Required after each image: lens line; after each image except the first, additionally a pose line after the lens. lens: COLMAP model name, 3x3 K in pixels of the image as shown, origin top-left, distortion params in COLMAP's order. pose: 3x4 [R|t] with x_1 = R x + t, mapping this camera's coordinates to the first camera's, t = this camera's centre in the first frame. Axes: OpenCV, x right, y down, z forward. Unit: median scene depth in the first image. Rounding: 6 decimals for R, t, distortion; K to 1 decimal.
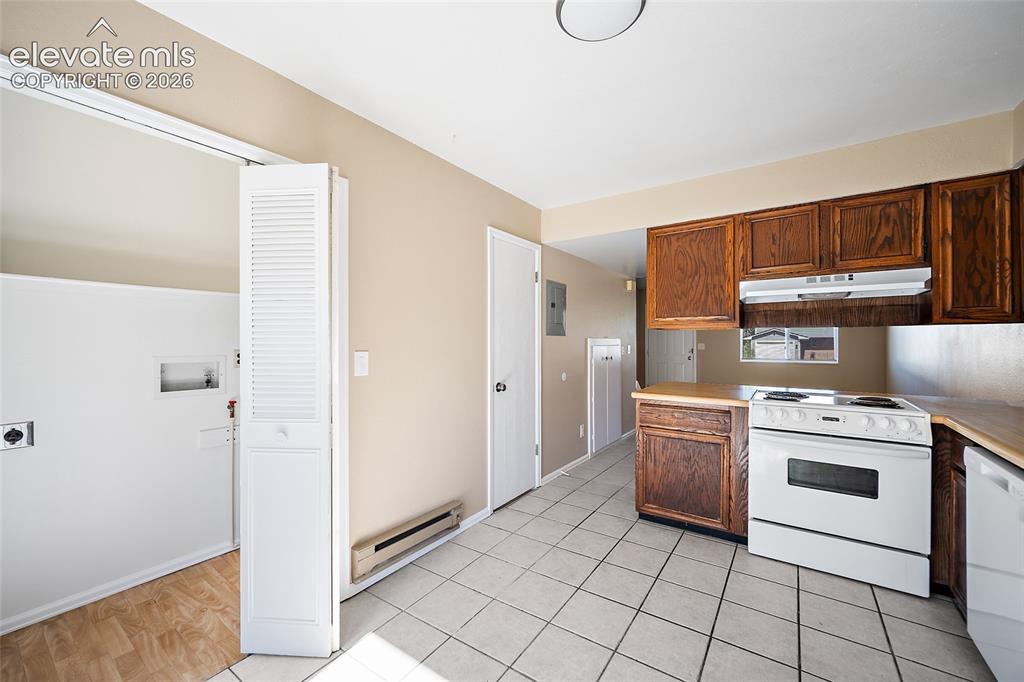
lens RADIAL K [[408.1, 0, 510.3], [0, 408.1, 342.4], [0, 0, 1]] dist [-0.001917, 0.000032]
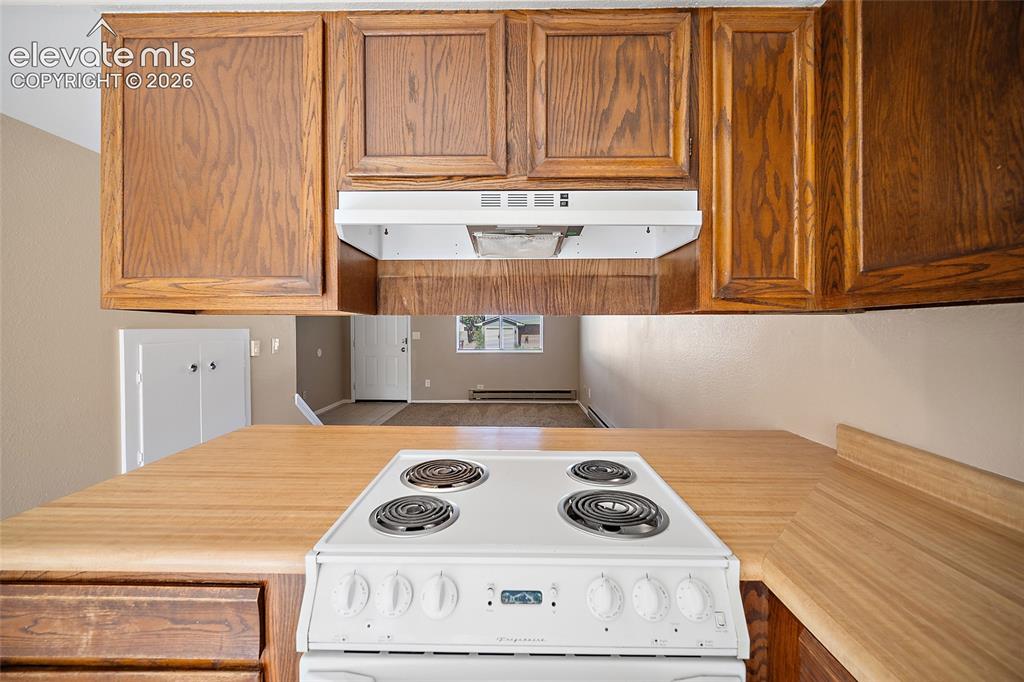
lens RADIAL K [[408.1, 0, 512.1], [0, 408.1, 331.4], [0, 0, 1]] dist [-0.001917, 0.000032]
pose [[0.824565, -0.003781, 0.565755, 0.540069], [-0.001906, 0.999953, 0.009461, -0.024566], [-0.565765, -0.008880, 0.824519, 0.667861]]
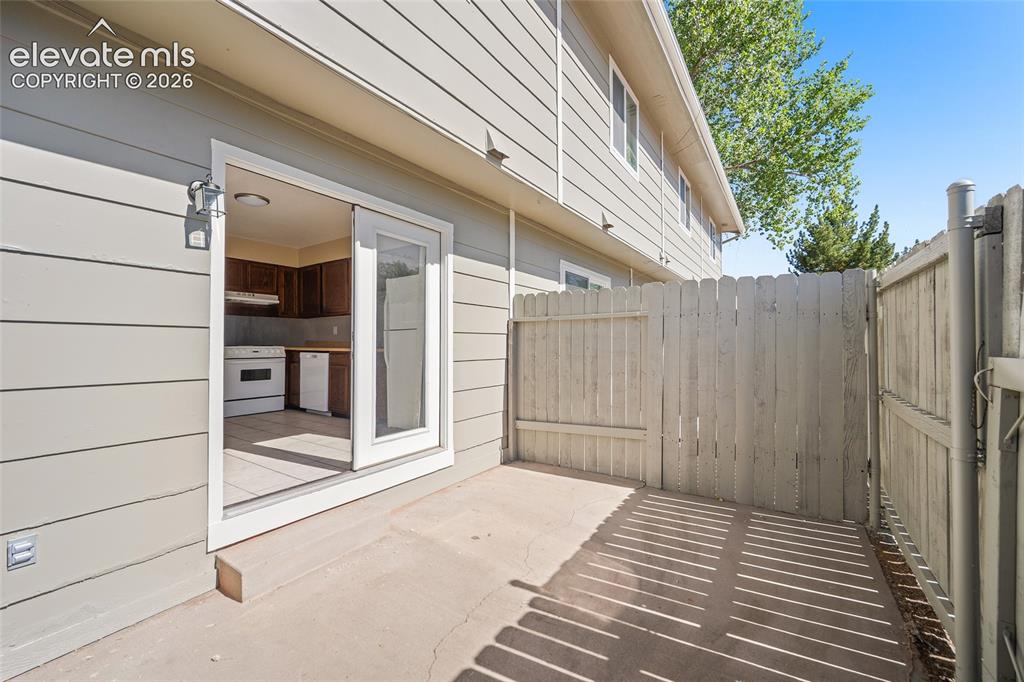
lens RADIAL K [[408.1, 0, 509.7], [0, 408.1, 338.1], [0, 0, 1]] dist [-0.001917, 0.000032]
pose [[-0.025406, 0.013860, 0.999581, -1.590474], [-0.002876, 0.999899, -0.013937, 0.122421], [-0.999673, -0.003229, -0.025363, -0.446871]]
